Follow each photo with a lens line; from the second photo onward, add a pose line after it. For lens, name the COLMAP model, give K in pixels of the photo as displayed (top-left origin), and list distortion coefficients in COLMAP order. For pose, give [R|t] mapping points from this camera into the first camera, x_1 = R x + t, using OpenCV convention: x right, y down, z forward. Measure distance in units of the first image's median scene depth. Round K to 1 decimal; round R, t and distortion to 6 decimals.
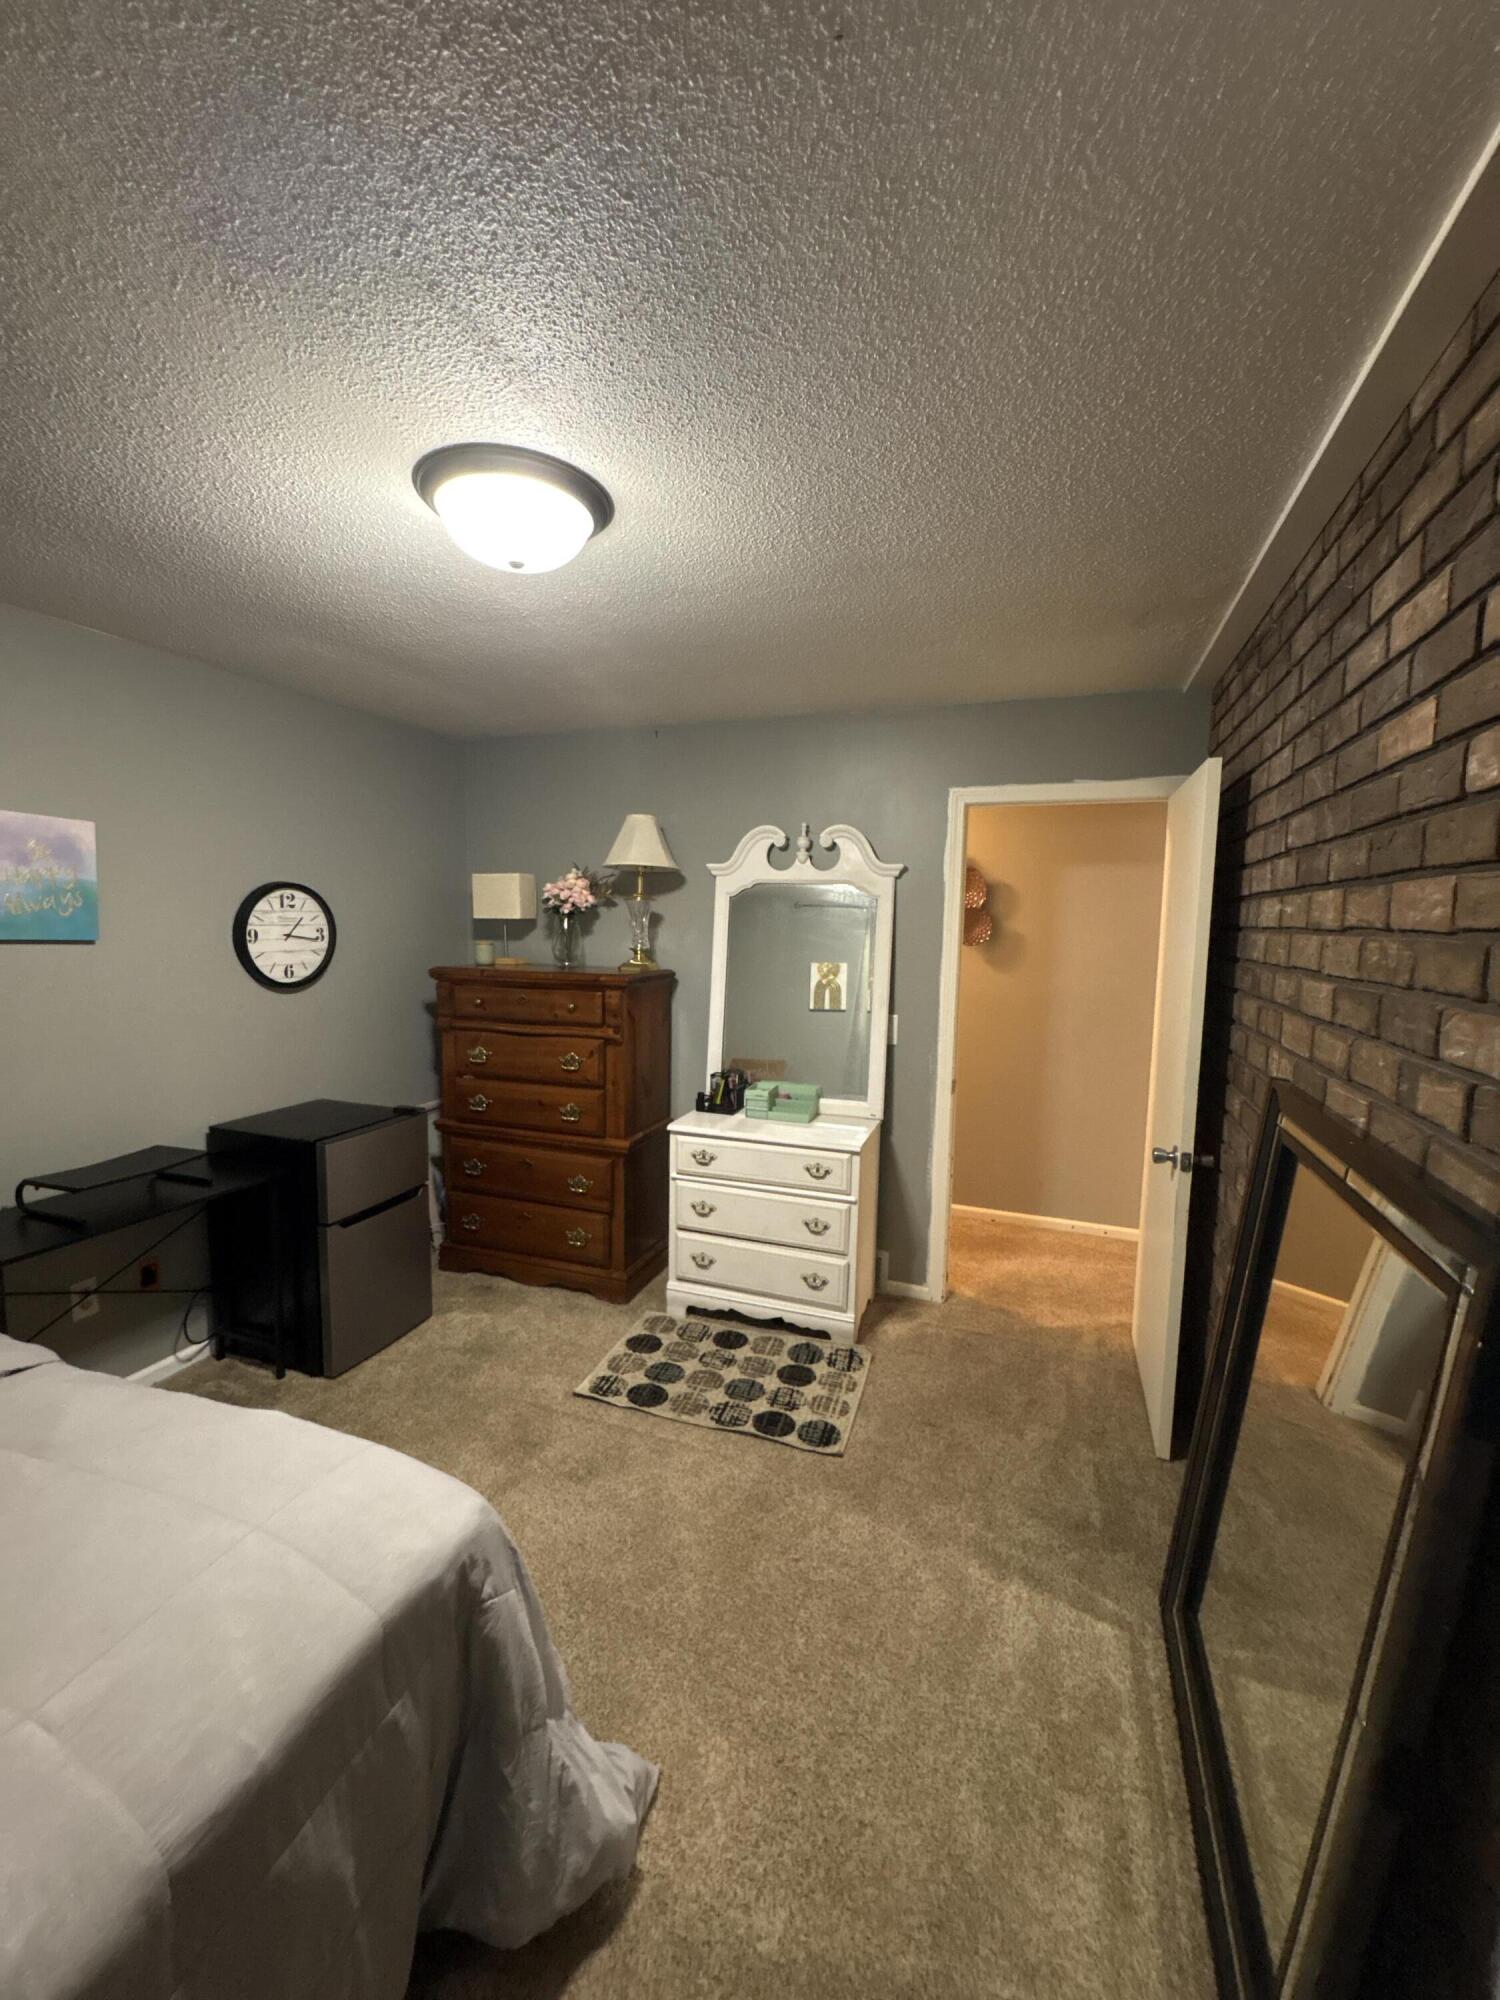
lens RADIAL K [[799.9, 0, 752.0], [0, 799.9, 992.1], [0, 0, 1]] dist [-0.002005, 0.000300]
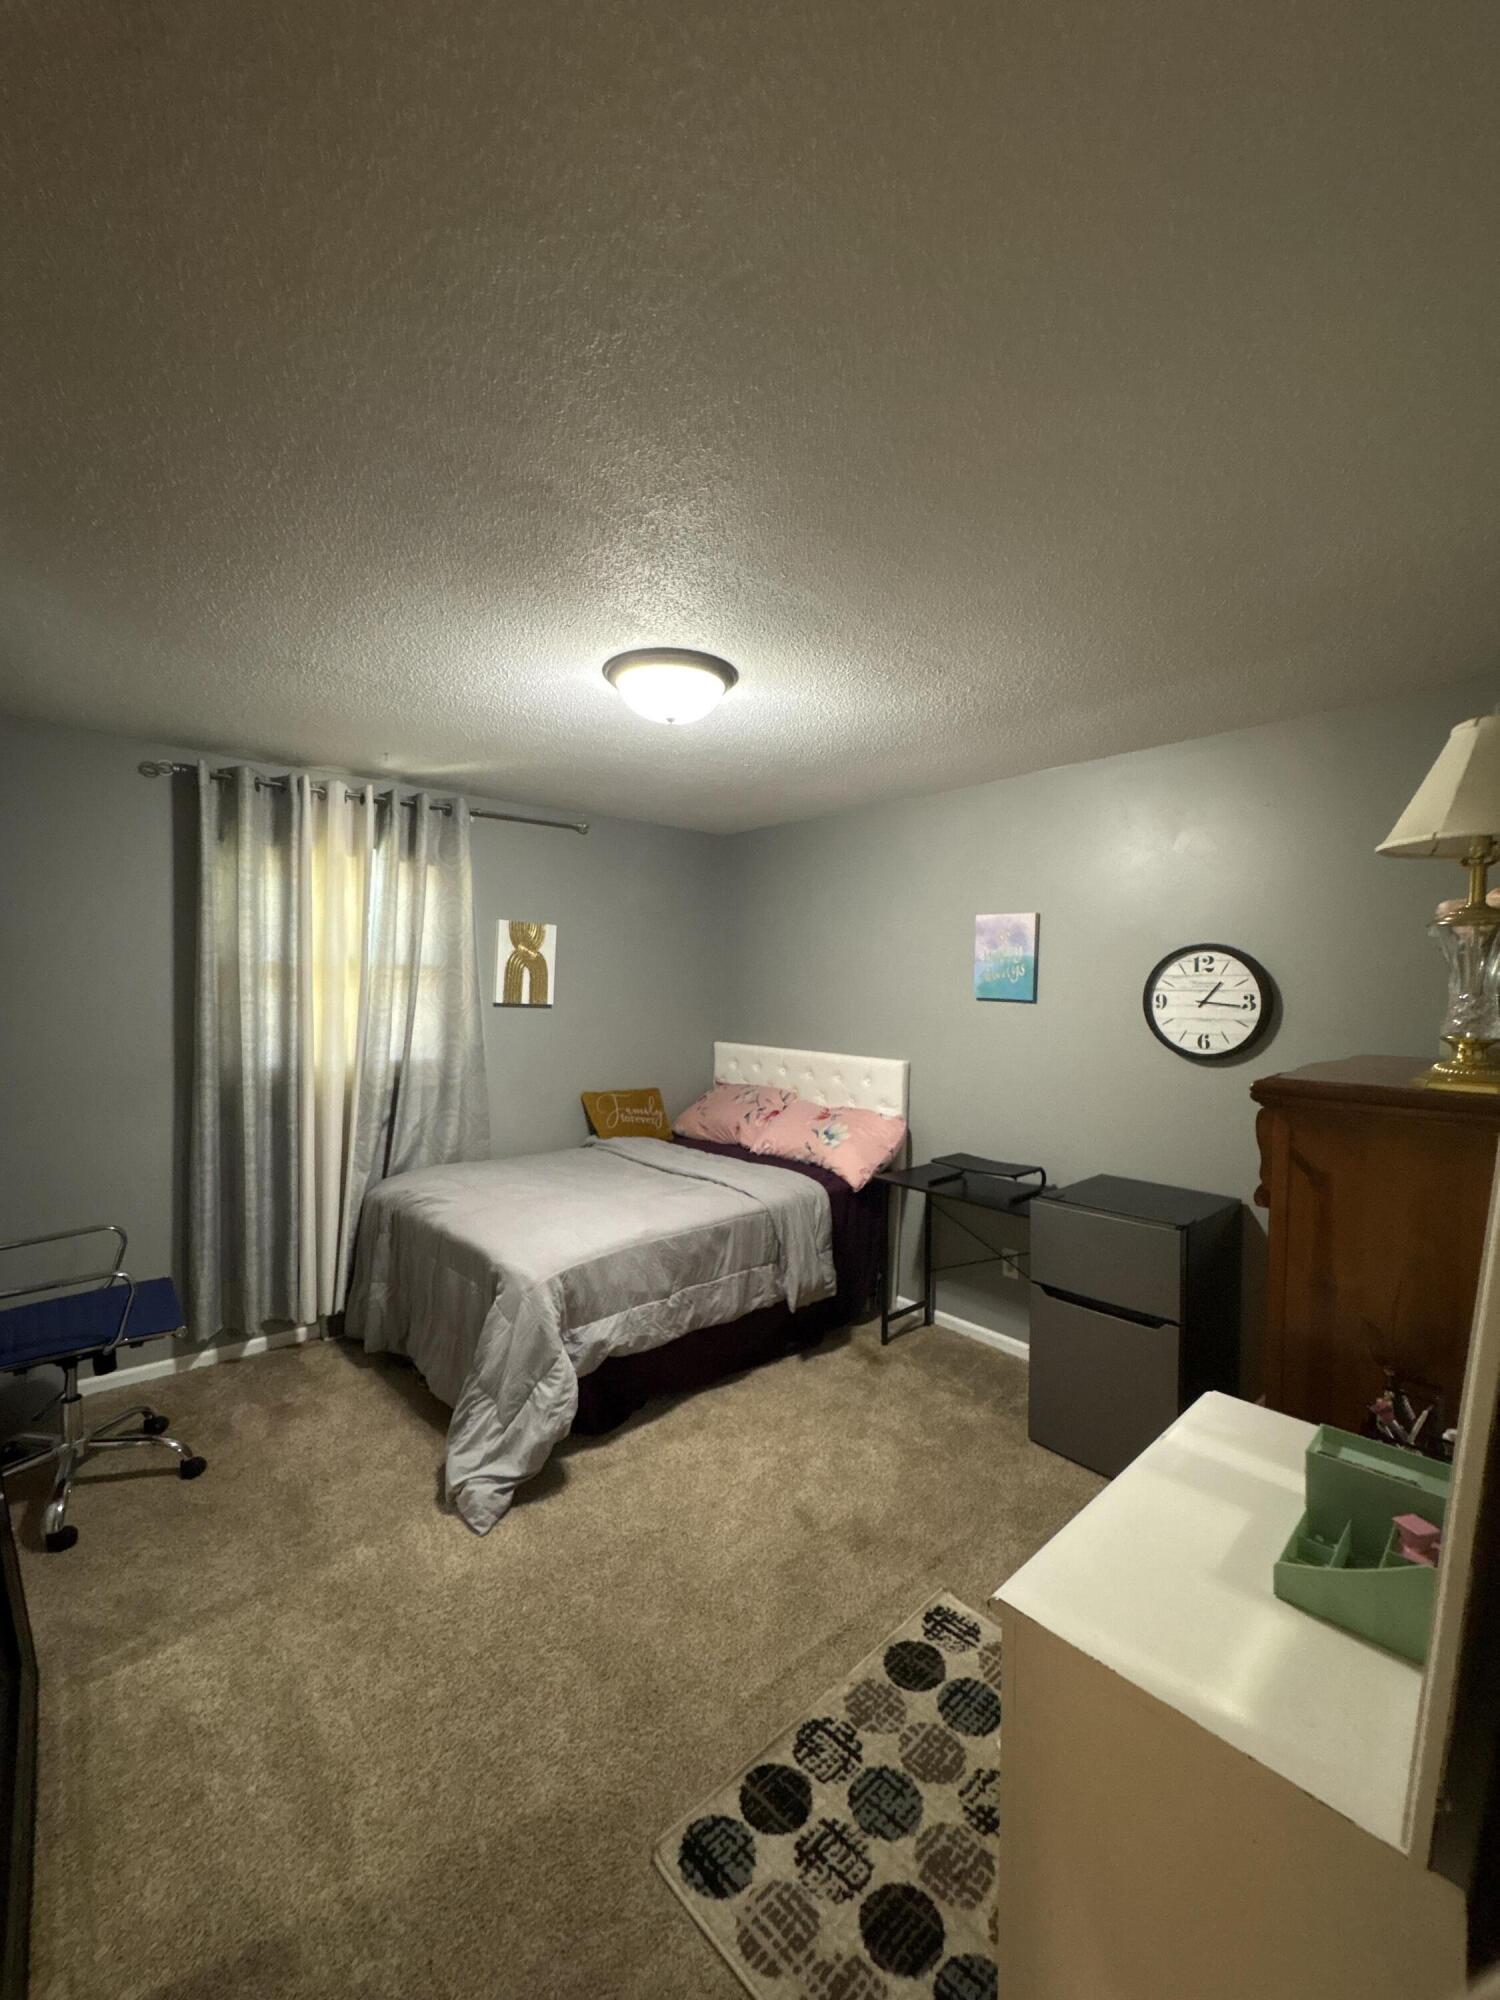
lens RADIAL K [[799.9, 0, 751.5], [0, 799.9, 1001.7], [0, 0, 1]] dist [-0.002005, 0.000300]
pose [[-0.480315, -0.006352, -0.877073, 0.516745], [-0.096971, 0.994228, 0.045904, -0.070903], [0.871719, 0.107099, -0.478158, 1.105385]]
